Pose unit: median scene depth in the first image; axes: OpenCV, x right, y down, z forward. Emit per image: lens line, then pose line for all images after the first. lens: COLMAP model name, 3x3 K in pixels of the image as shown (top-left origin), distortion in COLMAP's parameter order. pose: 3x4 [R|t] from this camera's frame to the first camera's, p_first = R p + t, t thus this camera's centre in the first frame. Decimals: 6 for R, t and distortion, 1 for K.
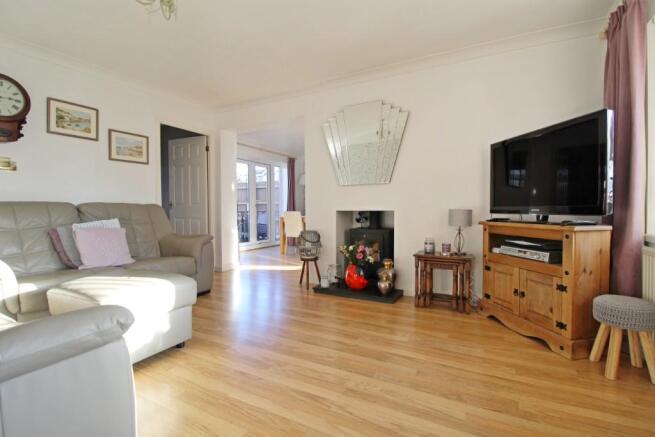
lens RADIAL K [[302.7, 0, 327.1], [0, 302.7, 216.3], [0, 0, 1]] dist [-0.020678, 0.000428]
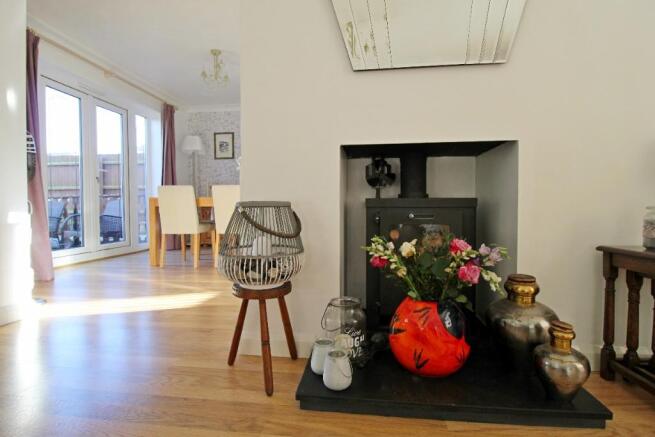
lens RADIAL K [[302.7, 0, 324.6], [0, 302.7, 215.1], [0, 0, 1]] dist [-0.020678, 0.000428]
pose [[0.926322, -0.008993, 0.376626, -0.062263], [0.010140, 0.999948, -0.001063, 0.033102], [-0.376597, 0.004803, 0.926365, 0.357962]]
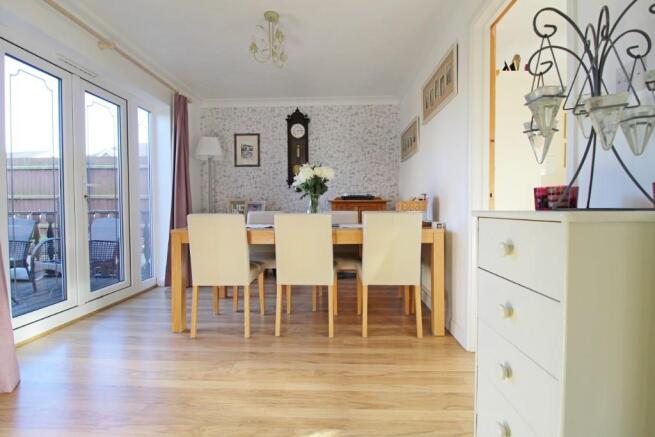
lens RADIAL K [[302.7, 0, 330.4], [0, 302.7, 218.7], [0, 0, 1]] dist [-0.020678, 0.000428]
pose [[0.899217, -0.004990, 0.437475, -0.124582], [0.005837, 0.999983, -0.000593, -0.005286], [-0.437465, 0.003087, 0.899230, 0.535664]]
